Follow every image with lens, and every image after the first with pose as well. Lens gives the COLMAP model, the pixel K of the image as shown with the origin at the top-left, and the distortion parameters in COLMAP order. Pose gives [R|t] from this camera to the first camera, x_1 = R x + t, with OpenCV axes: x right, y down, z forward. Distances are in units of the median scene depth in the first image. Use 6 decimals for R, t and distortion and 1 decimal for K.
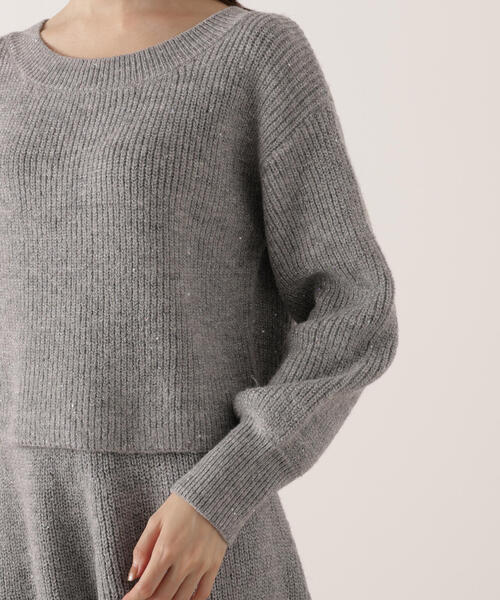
lens RADIAL K [[2157.4, 0, 251.7], [0, 2157.4, 298.7], [0, 0, 1]] dist [0.042027, 0.000000]
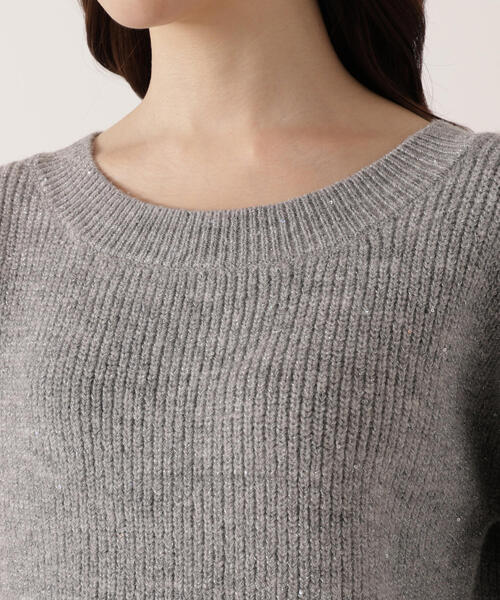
lens RADIAL K [[2157.4, 0, 247.6], [0, 2157.4, 301.5], [0, 0, 1]] dist [0.042027, 0.000000]
pose [[0.991616, 0.000804, 0.129220, -0.139212], [0.000175, 0.999971, -0.007566, -0.083861], [-0.129222, 0.007526, 0.991587, 0.434246]]
